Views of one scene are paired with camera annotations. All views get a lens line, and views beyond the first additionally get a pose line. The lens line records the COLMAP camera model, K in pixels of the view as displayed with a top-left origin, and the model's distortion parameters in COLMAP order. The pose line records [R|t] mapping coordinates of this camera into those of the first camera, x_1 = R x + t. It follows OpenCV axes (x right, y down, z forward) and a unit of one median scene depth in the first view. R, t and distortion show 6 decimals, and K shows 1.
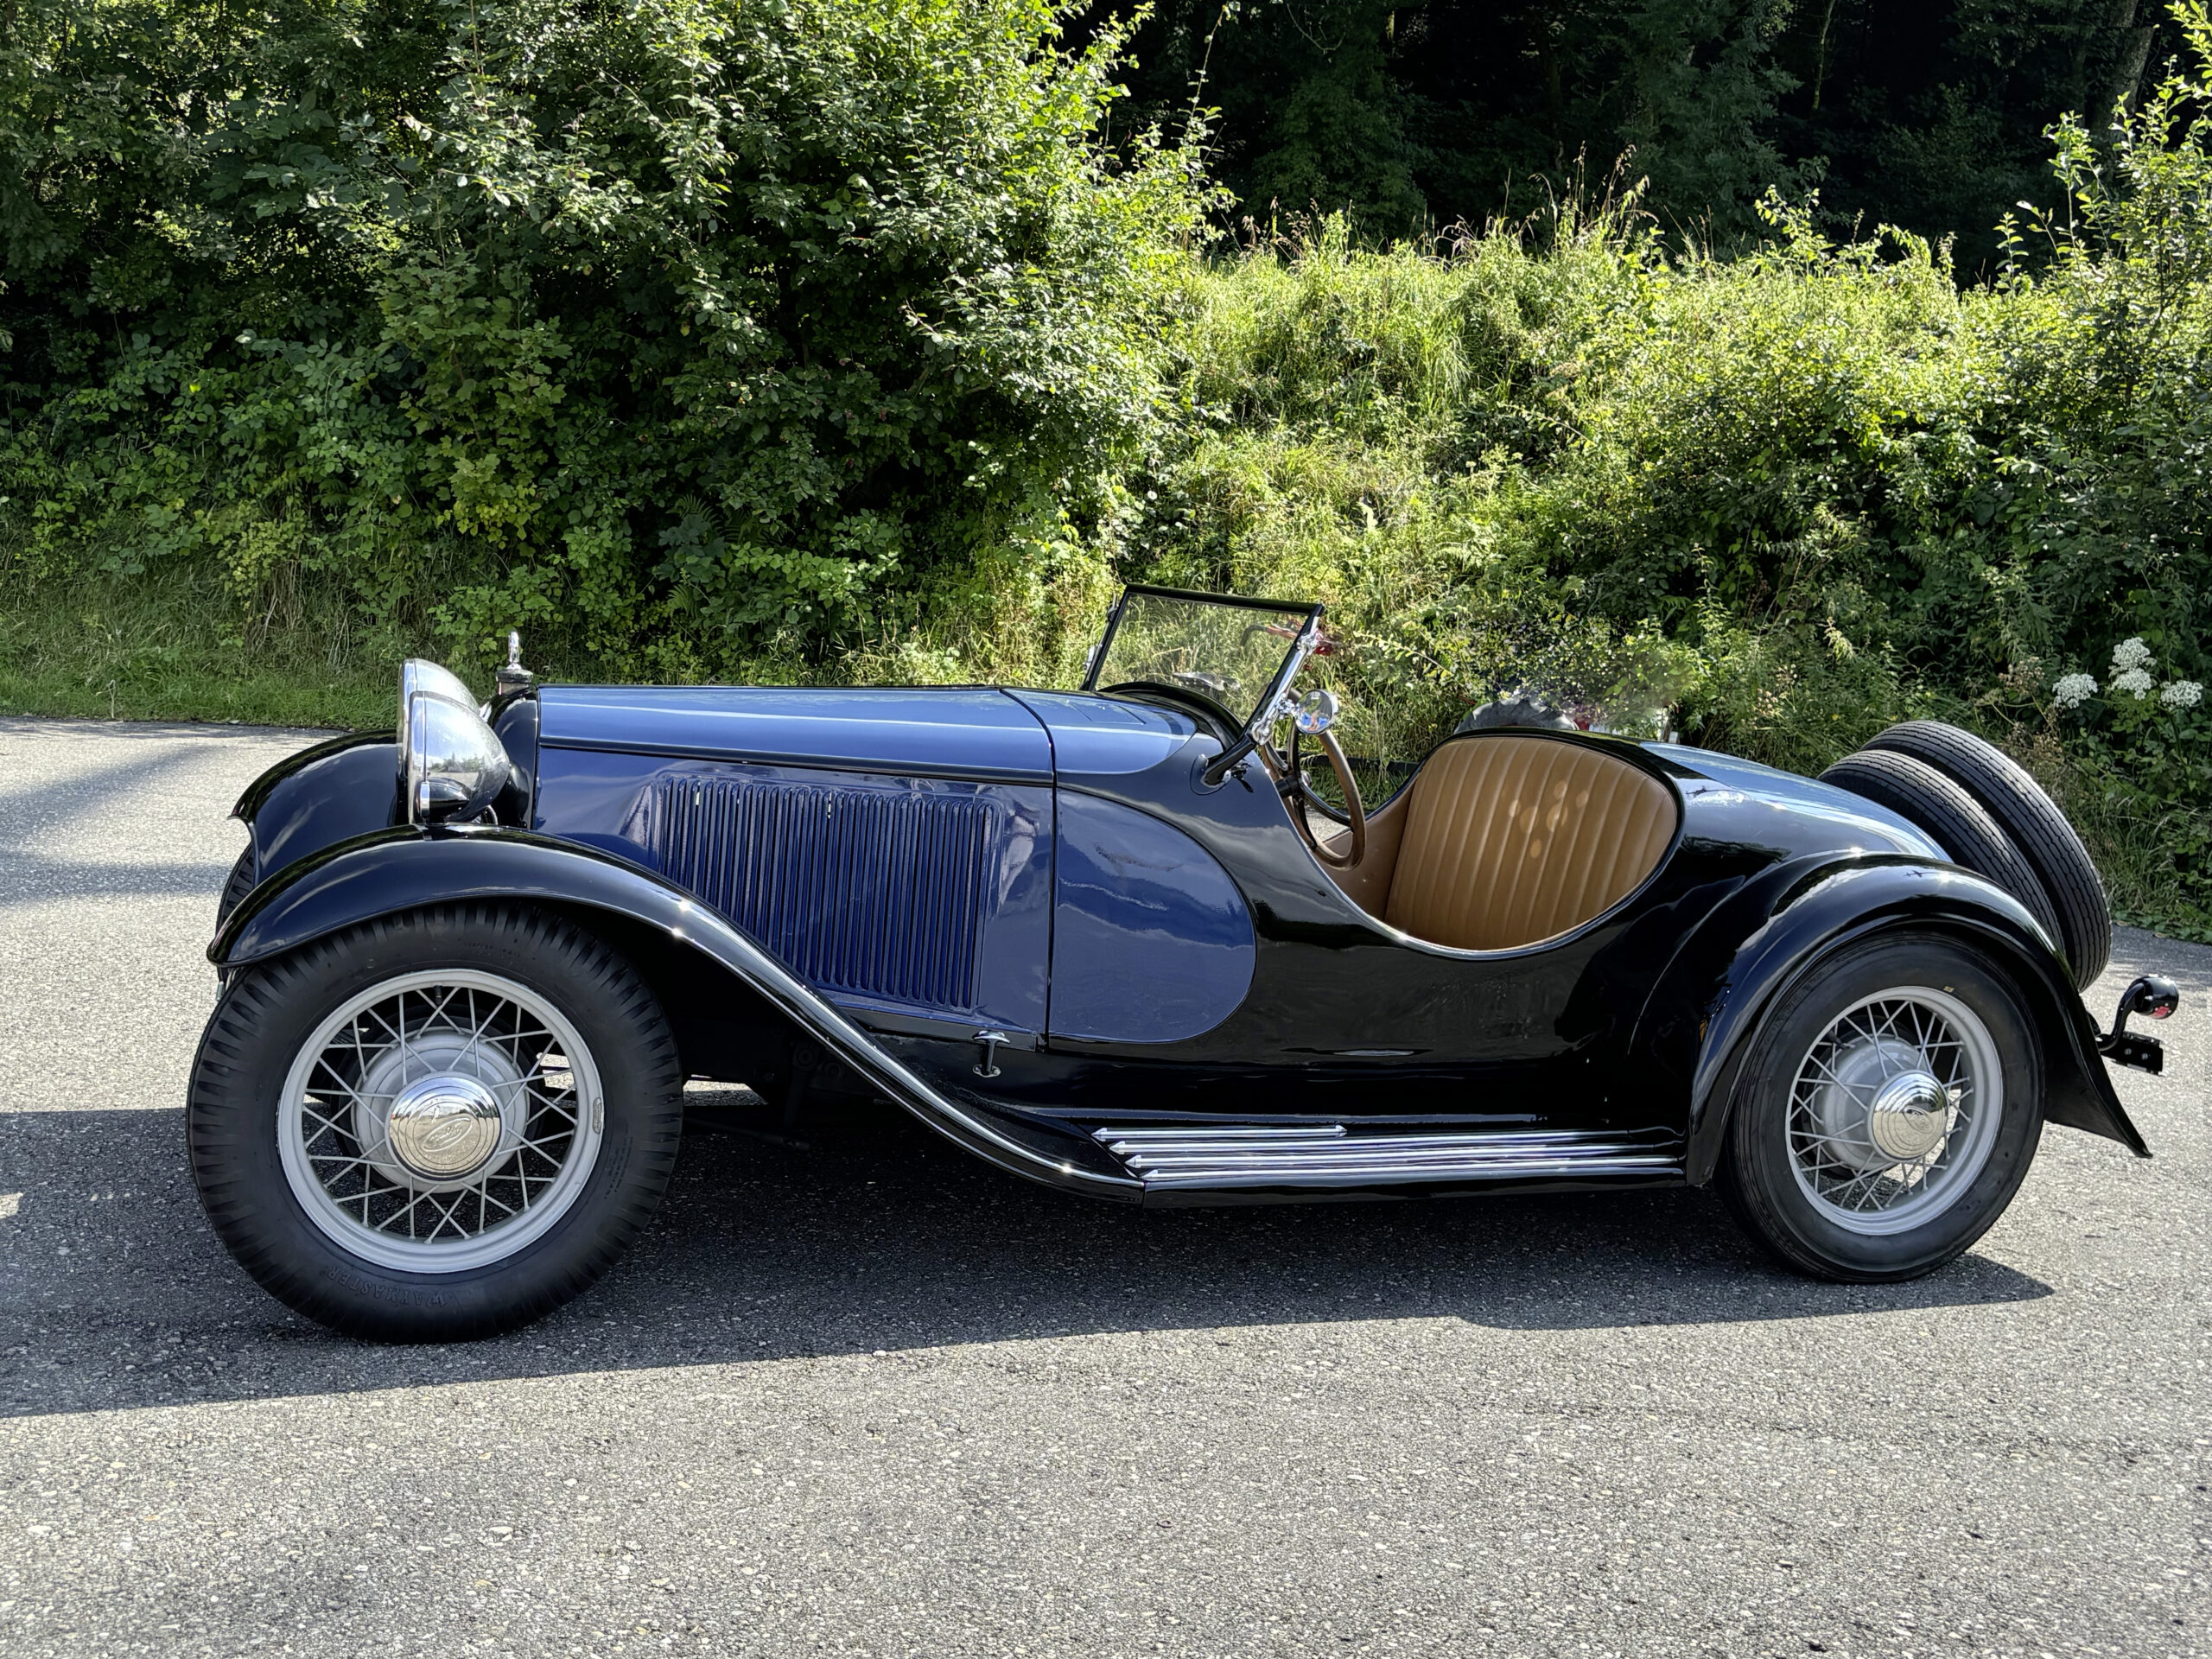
lens RADIAL K [[2273.4, 0, 1033.4], [0, 2273.4, 883.3], [0, 0, 1]] dist [0.200834, -0.686939]
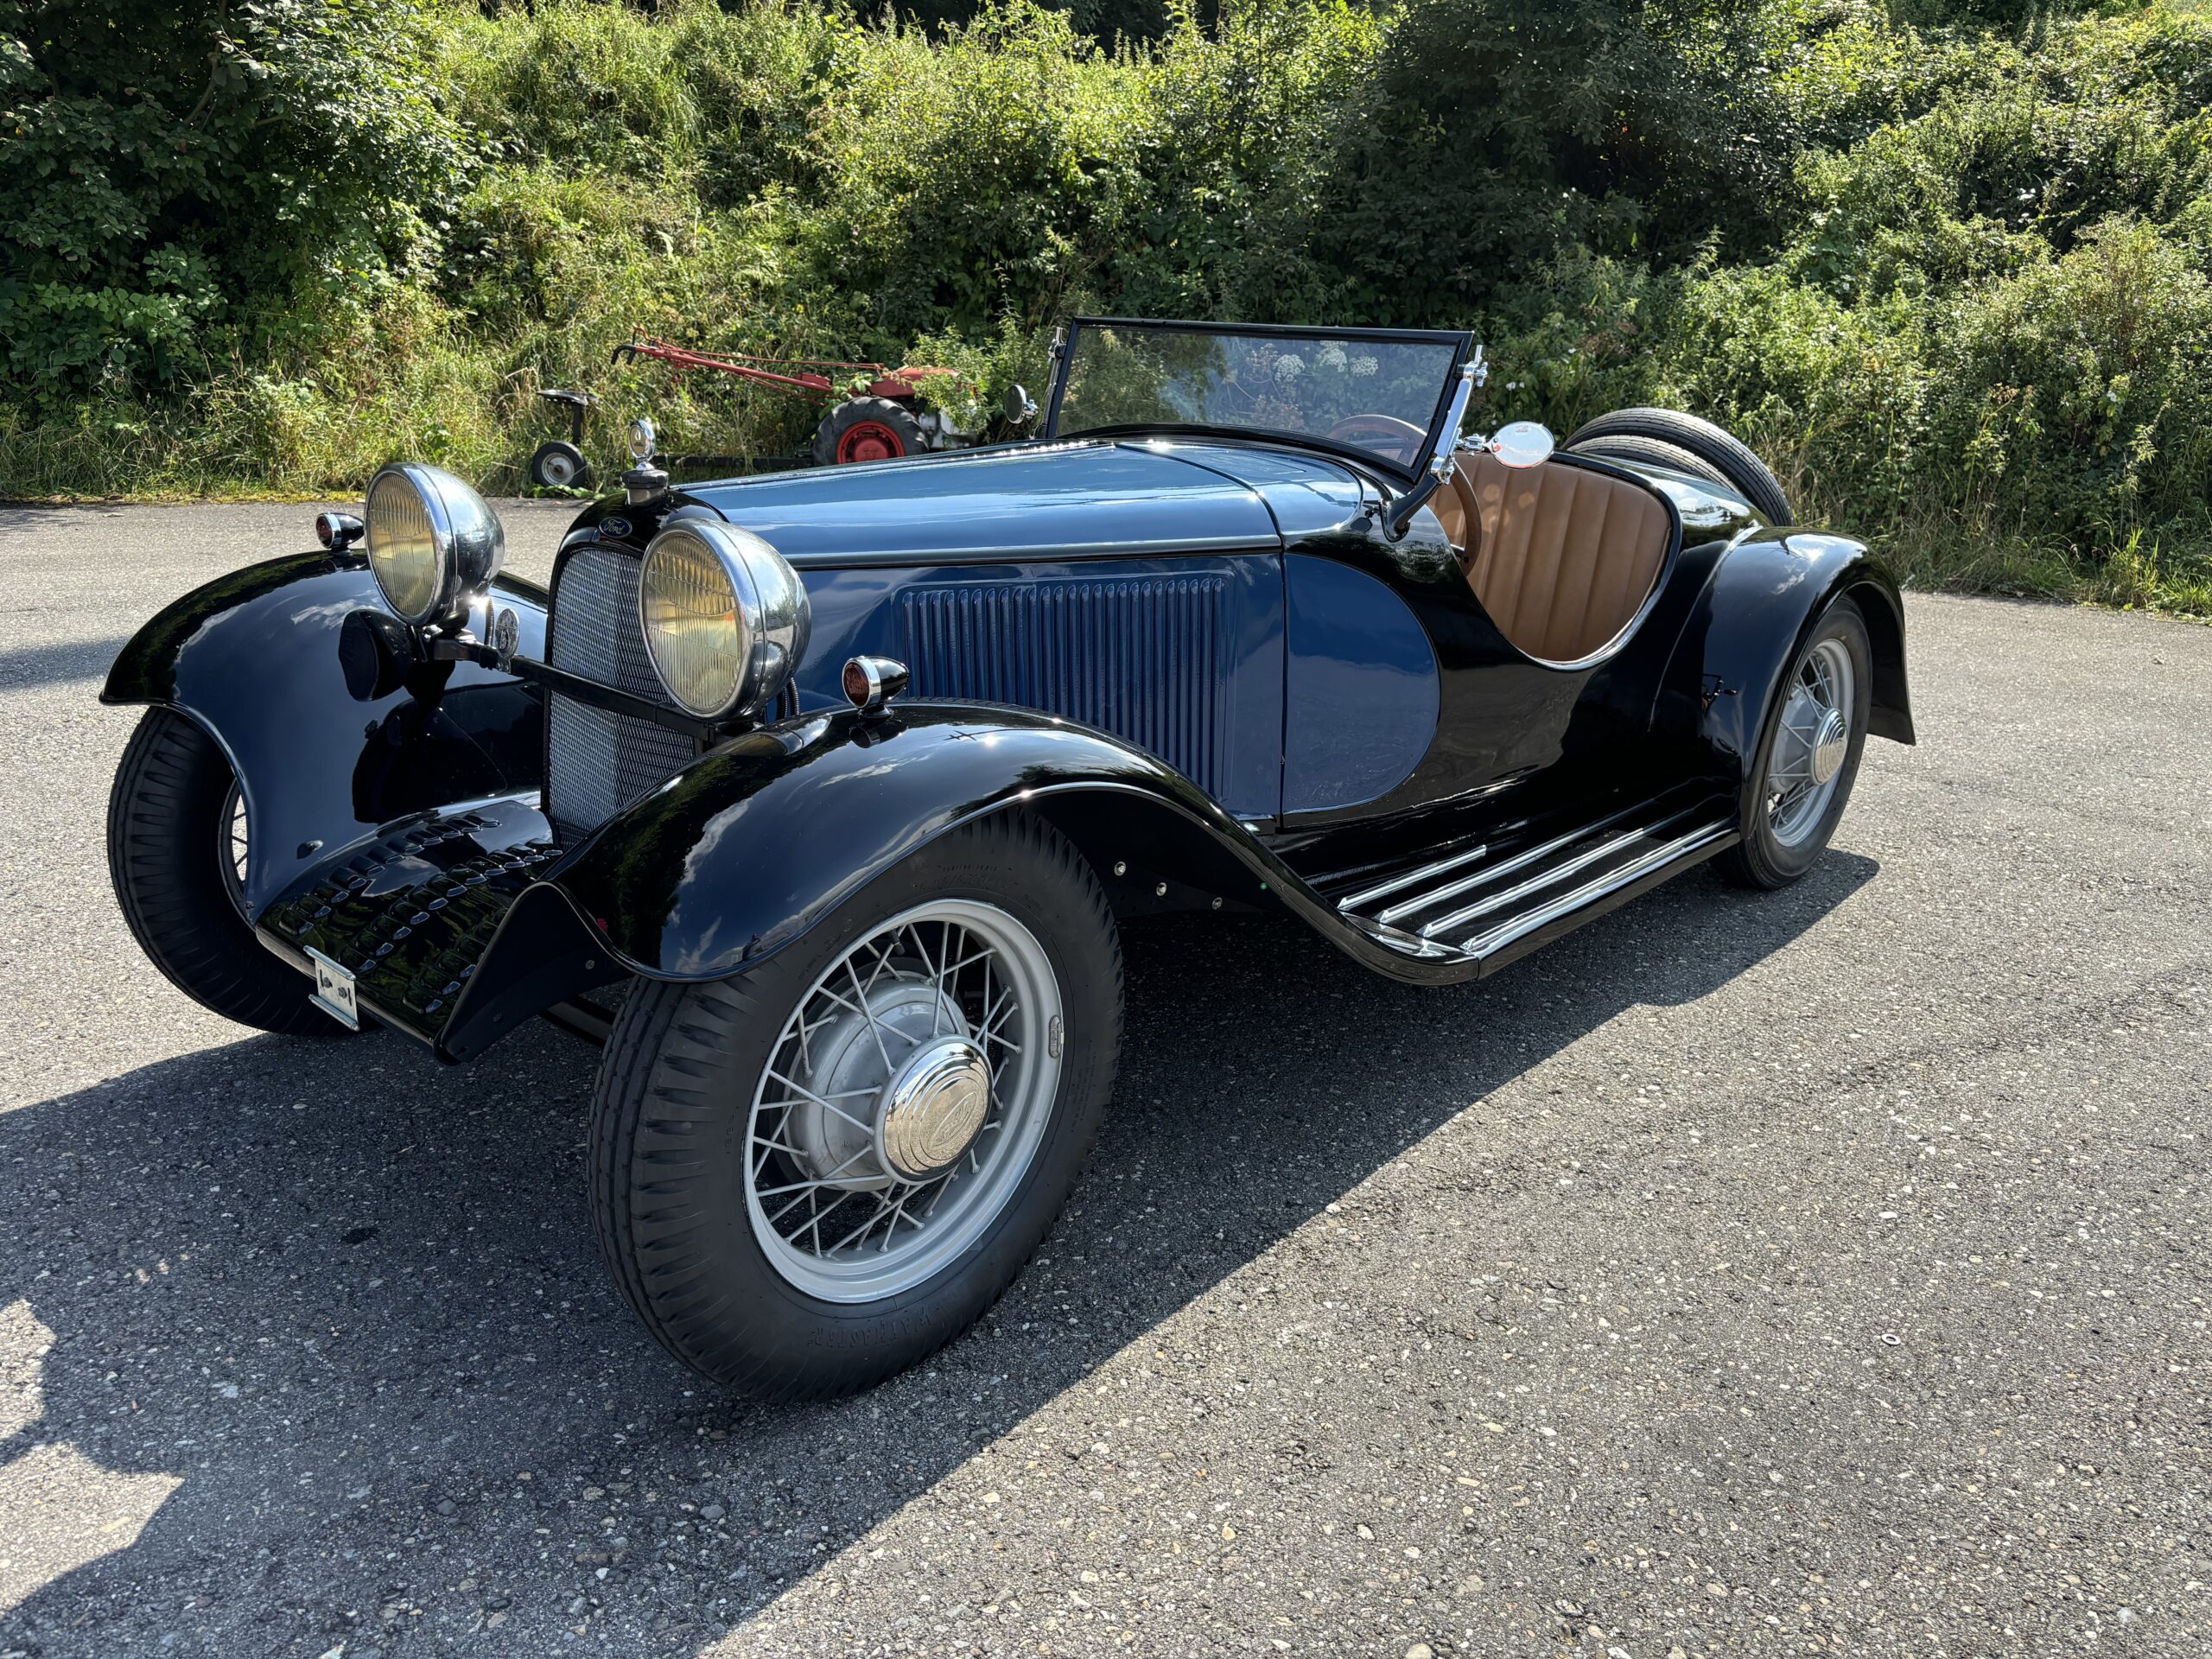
lens RADIAL K [[1674.7, 0, 1122.8], [0, 1674.7, 808.8], [0, 0, 1]] dist [0.020610, -0.023481]
pose [[0.866010, -0.177369, 0.467512, -0.104654], [0.096765, 0.976746, 0.191321, -0.021040], [-0.490575, -0.120447, 0.863034, 0.120829]]
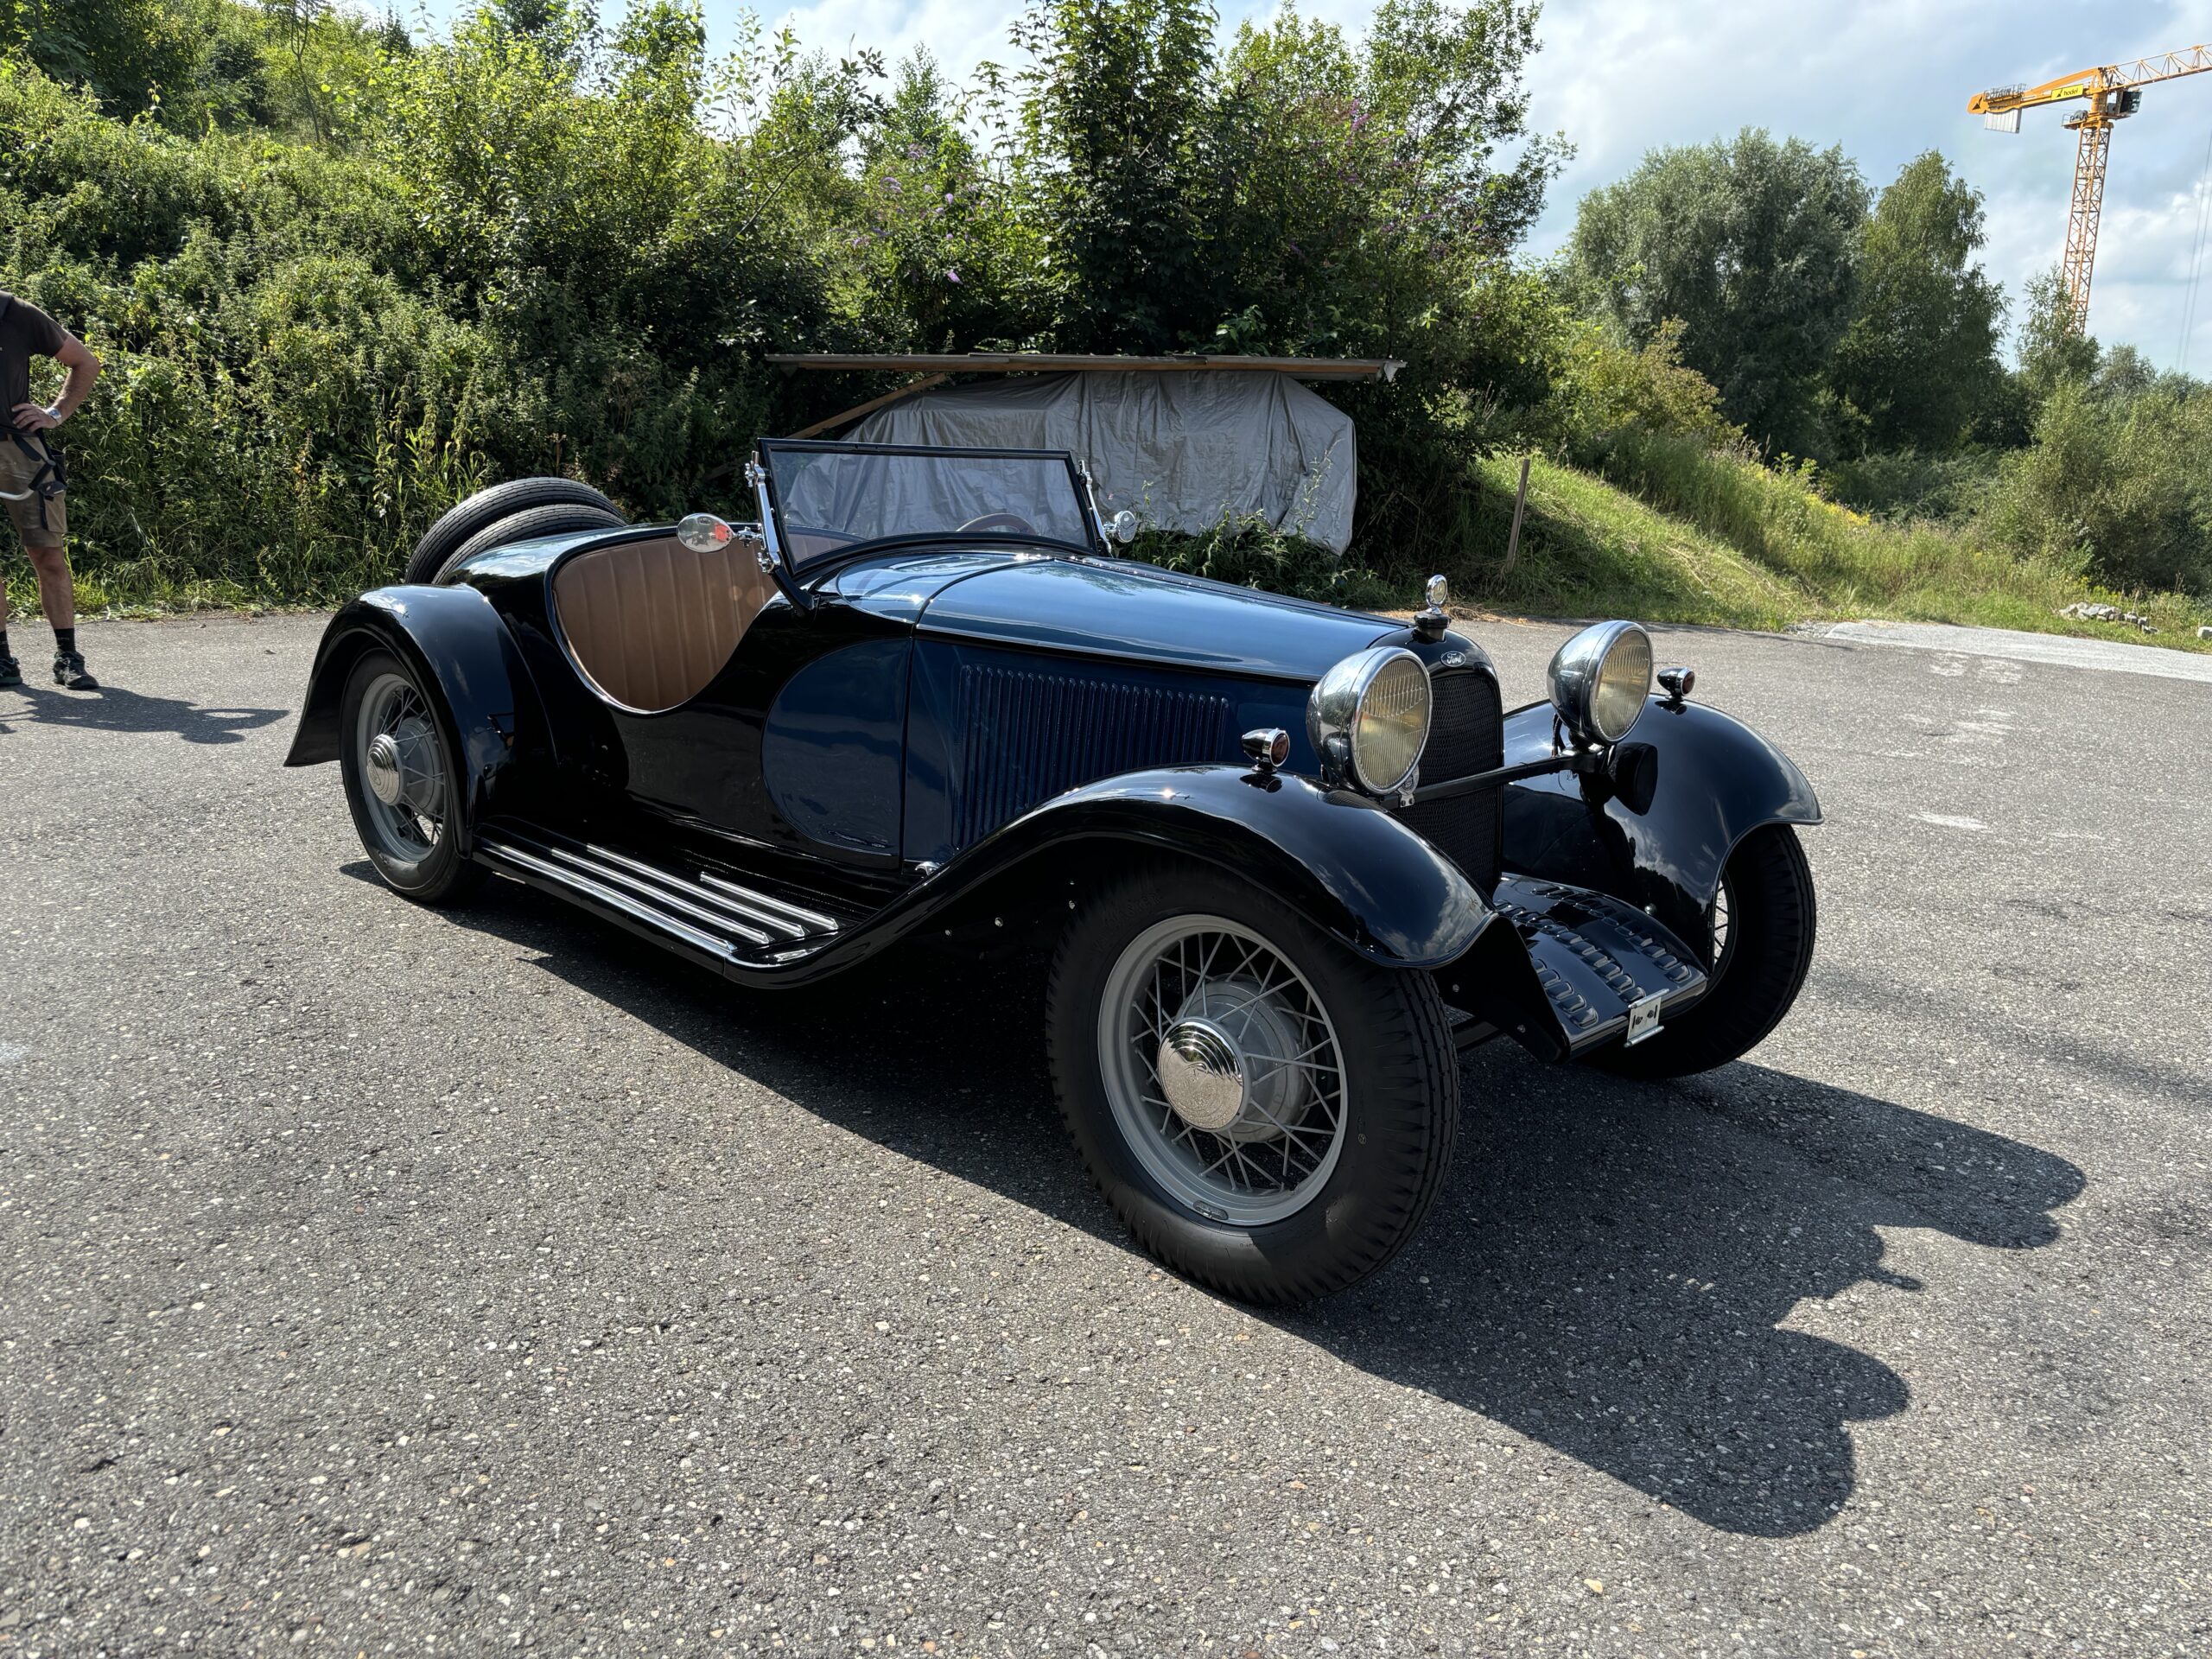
lens RADIAL K [[1703.8, 0, 1129.4], [0, 1703.8, 821.7], [0, 0, 1]] dist [0.009759, 0.003570]
pose [[-0.500035, -0.294580, 0.814363, -0.222923], [0.039149, 0.931717, 0.361069, -0.079217], [-0.865120, 0.212429, -0.454359, 0.414076]]
